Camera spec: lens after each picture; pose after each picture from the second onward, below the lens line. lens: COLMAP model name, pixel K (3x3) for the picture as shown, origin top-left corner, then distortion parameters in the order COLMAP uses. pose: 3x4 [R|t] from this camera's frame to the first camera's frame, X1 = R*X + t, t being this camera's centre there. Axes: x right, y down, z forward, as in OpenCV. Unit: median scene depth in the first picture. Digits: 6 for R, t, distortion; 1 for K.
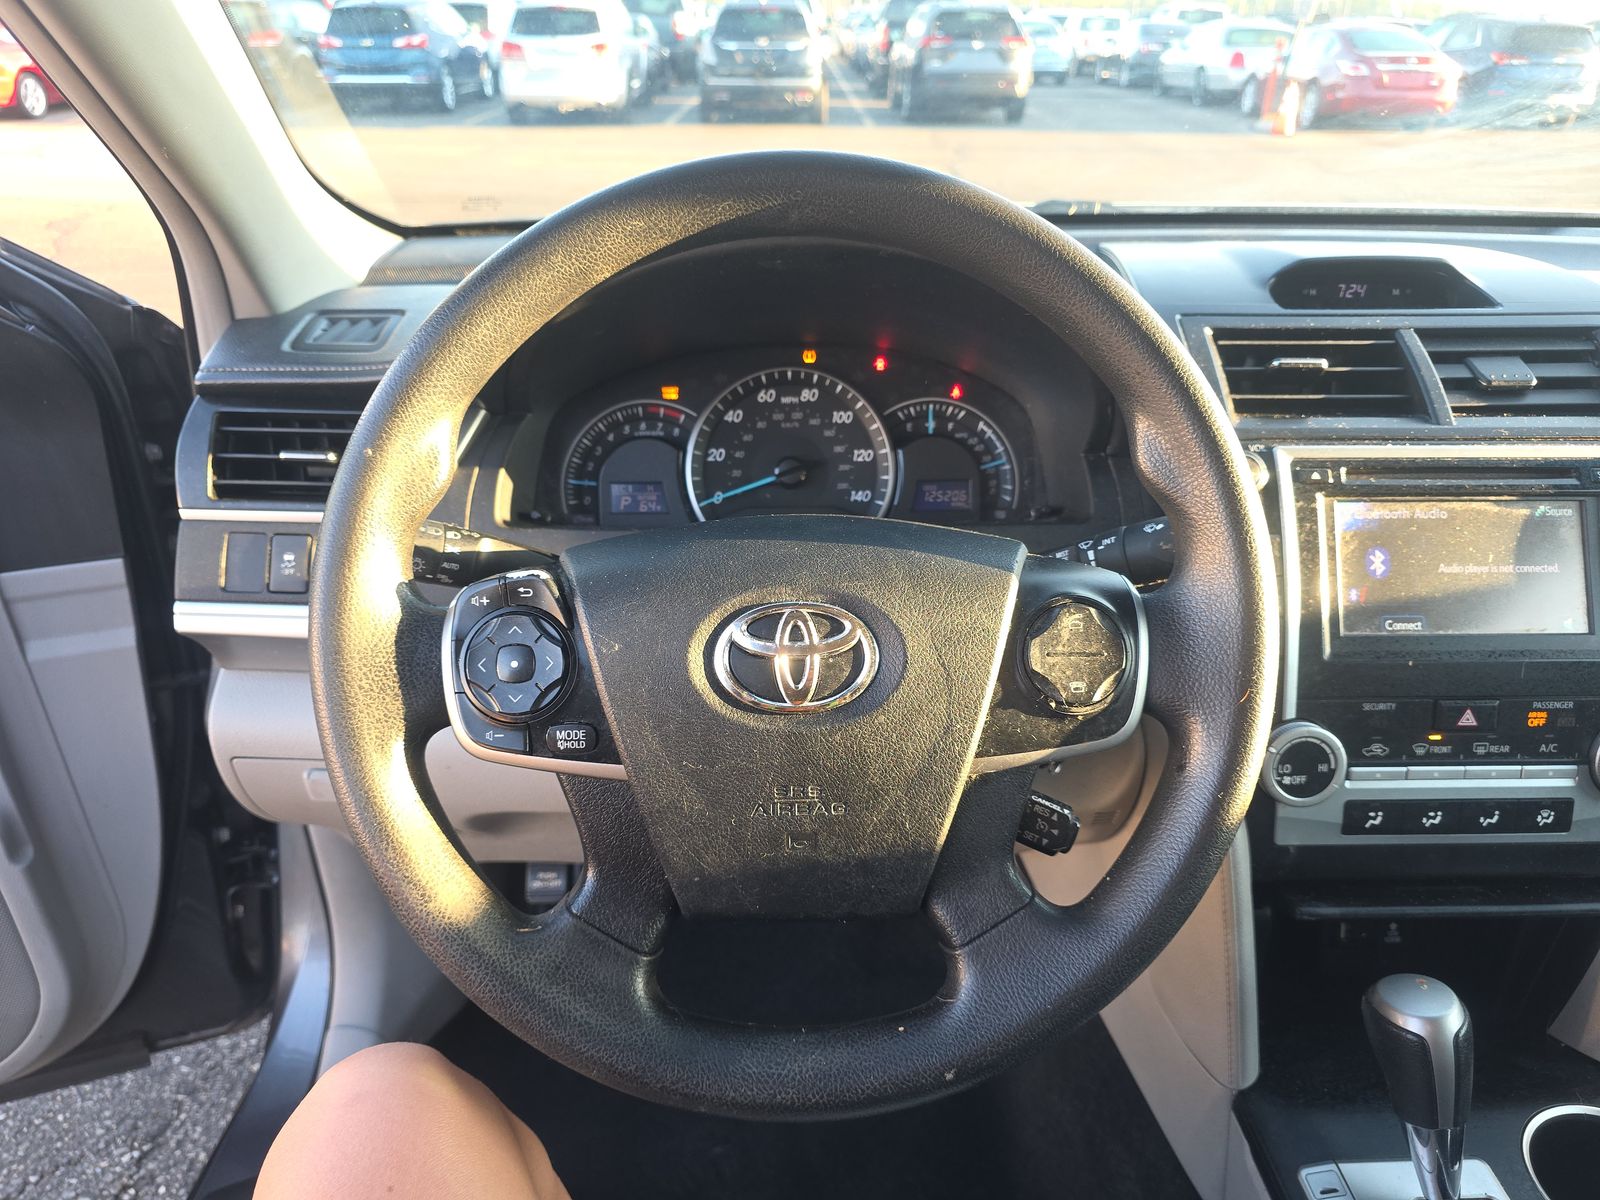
lens RADIAL K [[1046.0, 0, 793.8], [0, 1046.0, 606.3], [0, 0, 1]] dist [0.056901, -0.070475]
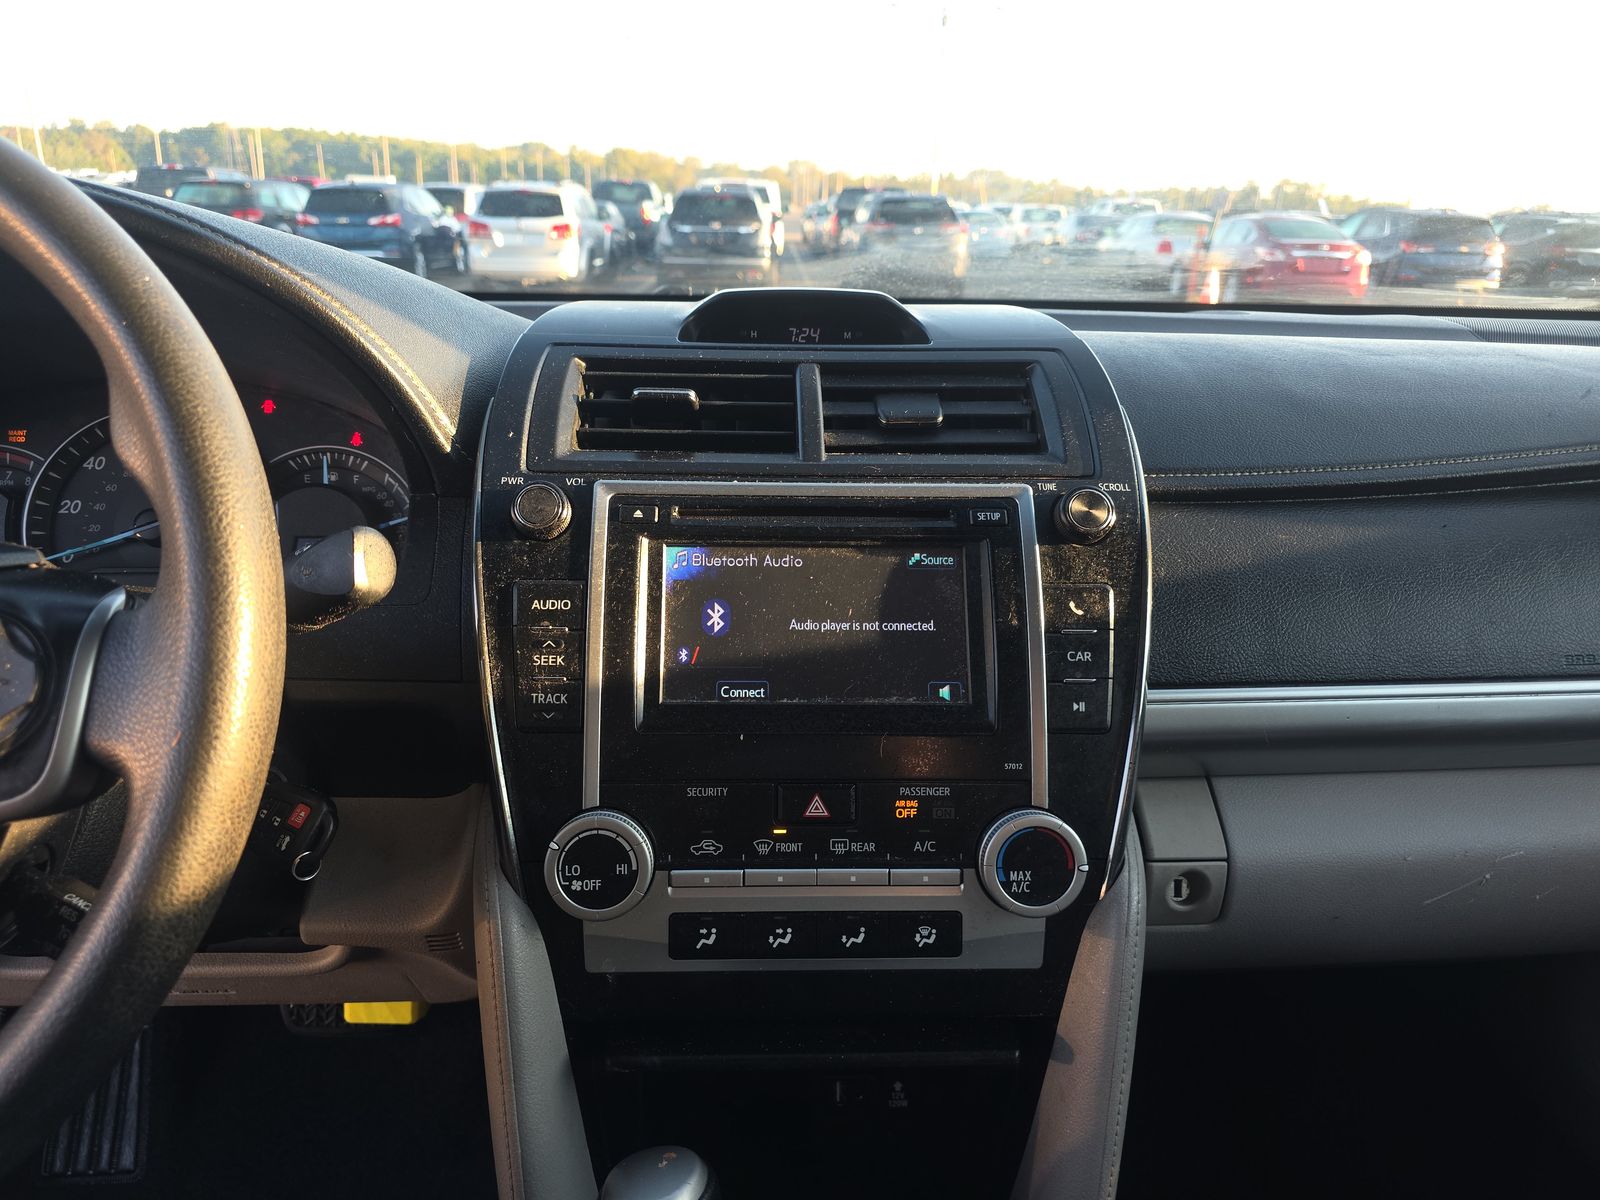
lens RADIAL K [[1046.0, 0, 793.8], [0, 1046.0, 606.3], [0, 0, 1]] dist [0.056901, -0.070475]
pose [[0.999764, 0.007329, 0.020448, 0.596215], [-0.004166, 0.988580, -0.150640, 0.074049], [-0.021319, 0.150519, 0.988377, 0.182083]]
